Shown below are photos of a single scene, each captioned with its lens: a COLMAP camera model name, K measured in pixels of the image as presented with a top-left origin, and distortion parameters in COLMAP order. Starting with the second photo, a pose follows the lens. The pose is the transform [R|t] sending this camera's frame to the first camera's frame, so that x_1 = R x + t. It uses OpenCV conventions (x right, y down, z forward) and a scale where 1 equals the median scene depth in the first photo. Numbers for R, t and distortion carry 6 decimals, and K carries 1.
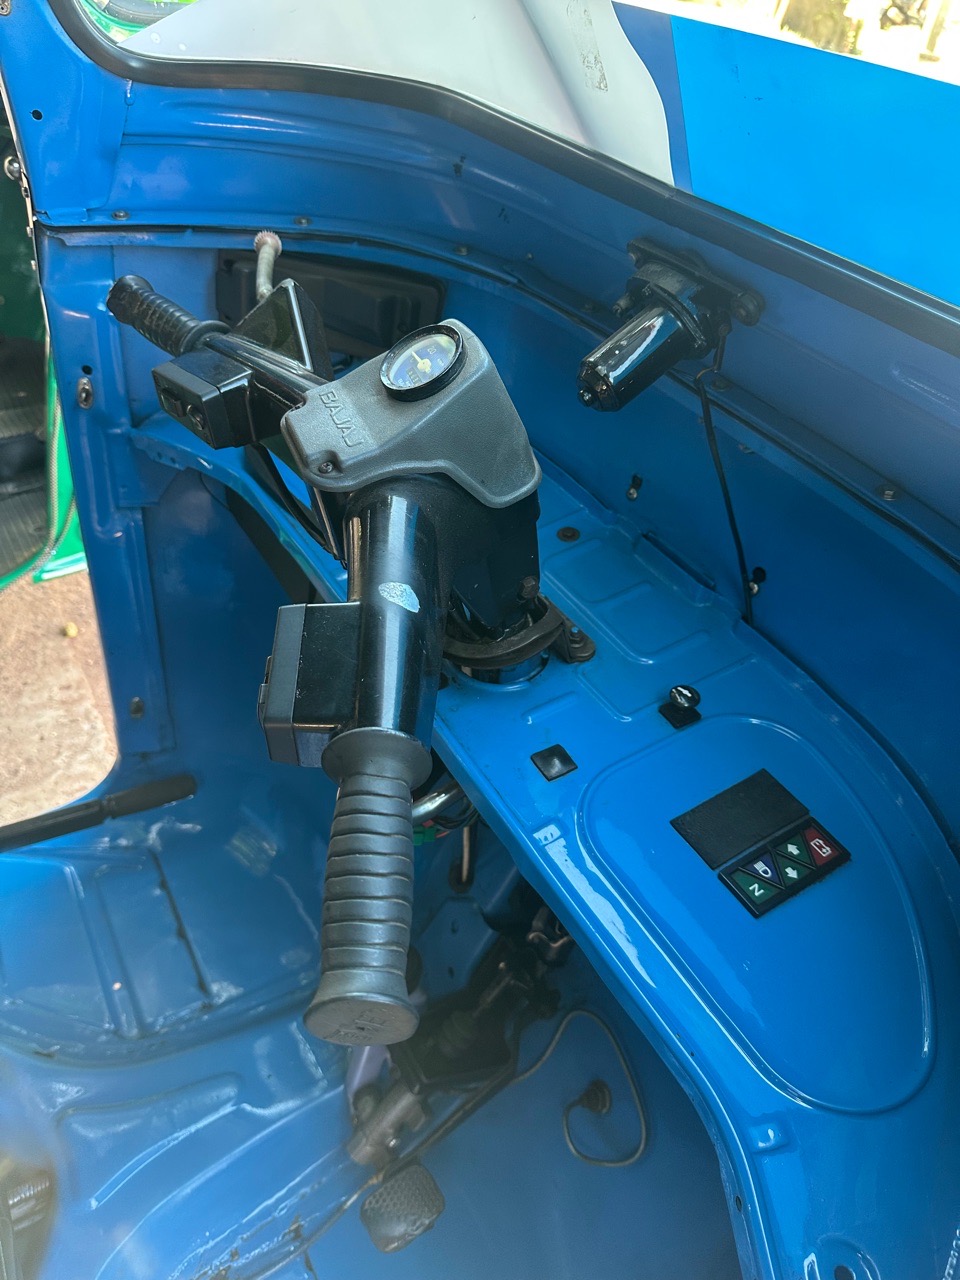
lens RADIAL K [[872.6, 0, 479.0], [0, 872.6, 645.1], [0, 0, 1]] dist [-0.001739, -0.004601]
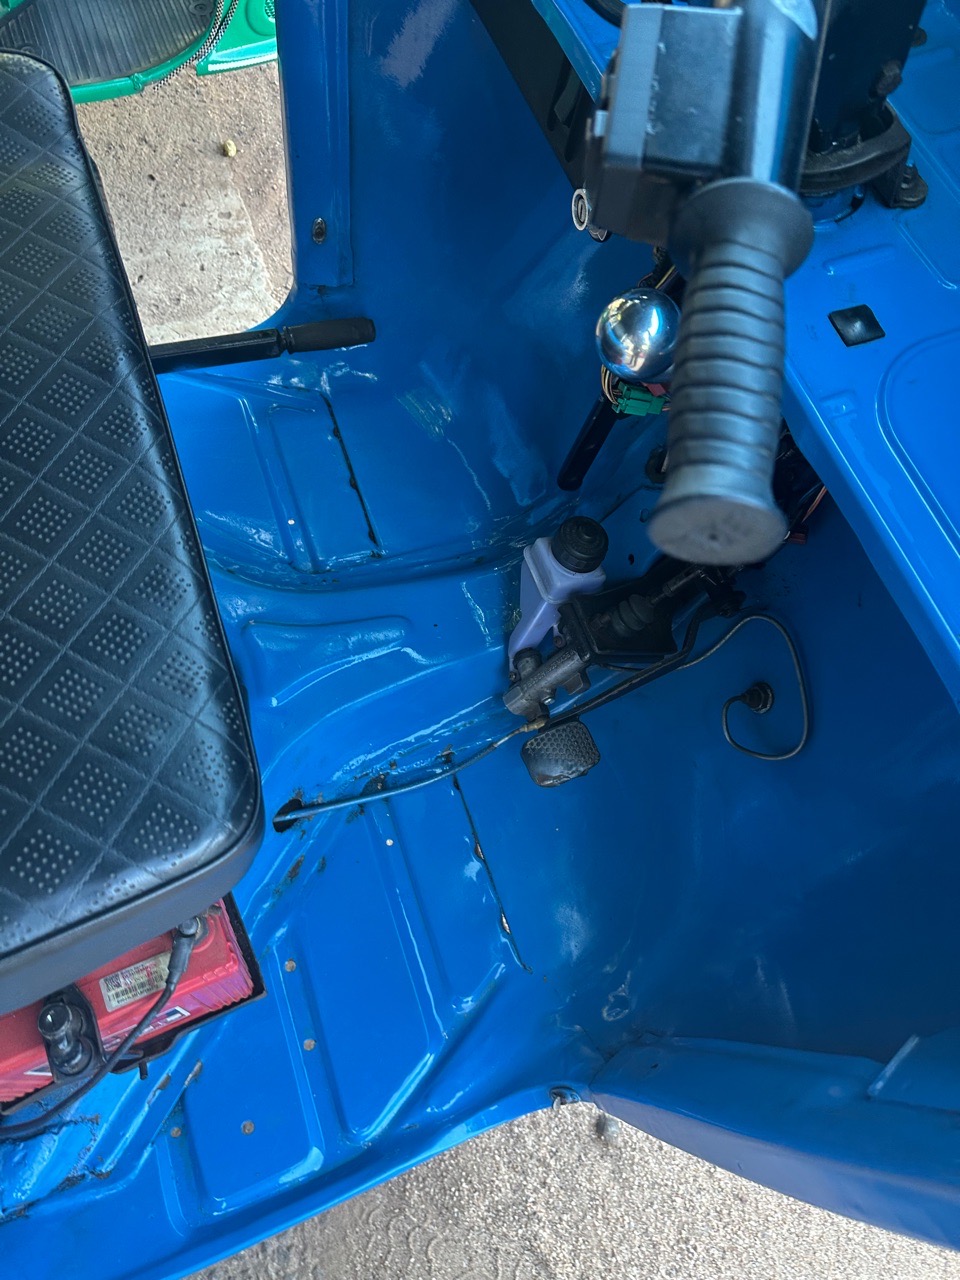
lens RADIAL K [[831.7, 0, 480.0], [0, 831.7, 640.0], [0, 0, 1]] dist [-0.002170, -0.039597]
pose [[0.984423, 0.168516, -0.050139, -0.131116], [-0.135425, 0.908641, 0.395008, 0.108004], [0.112123, -0.382065, 0.917309, 0.087671]]
